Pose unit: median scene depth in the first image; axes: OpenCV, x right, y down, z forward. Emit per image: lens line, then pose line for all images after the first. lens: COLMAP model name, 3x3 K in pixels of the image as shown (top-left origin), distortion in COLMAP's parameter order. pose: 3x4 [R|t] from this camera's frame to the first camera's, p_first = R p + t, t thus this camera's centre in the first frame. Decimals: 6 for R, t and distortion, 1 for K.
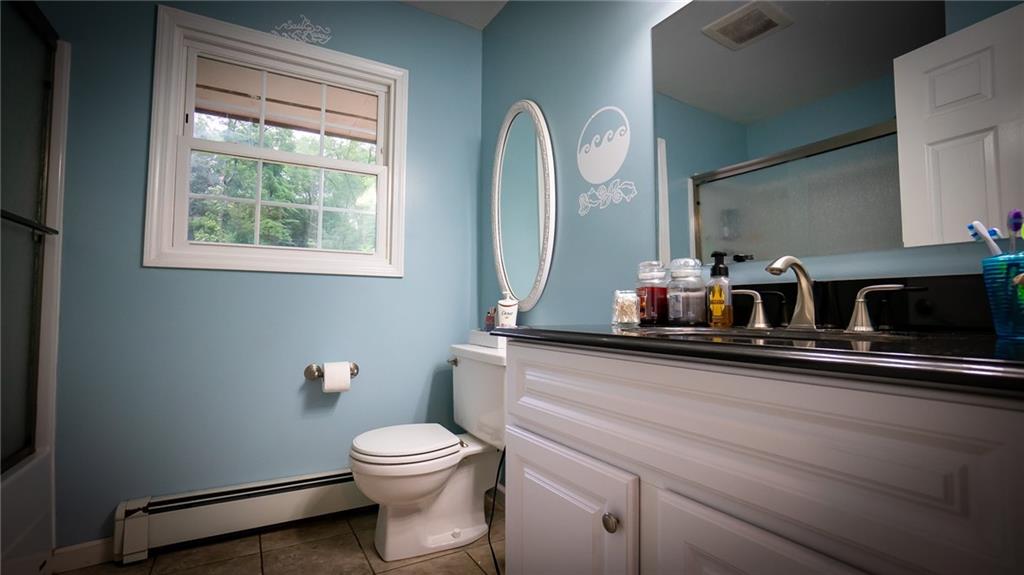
lens RADIAL K [[451.1, 0, 504.5], [0, 451.1, 284.9], [0, 0, 1]] dist [-0.030720, 0.004570]
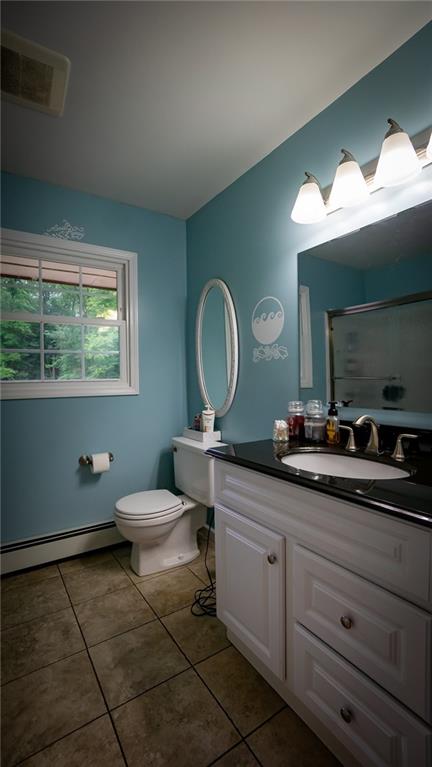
lens RADIAL K [[337.9, 0, 218.3], [0, 337.9, 384.2], [0, 0, 1]] dist [-0.030720, 0.004570]
pose [[0.997672, -0.019138, 0.065462, -0.038897], [0.014491, 0.997389, 0.070752, -0.164084], [-0.066645, -0.069639, 0.995344, -0.195204]]
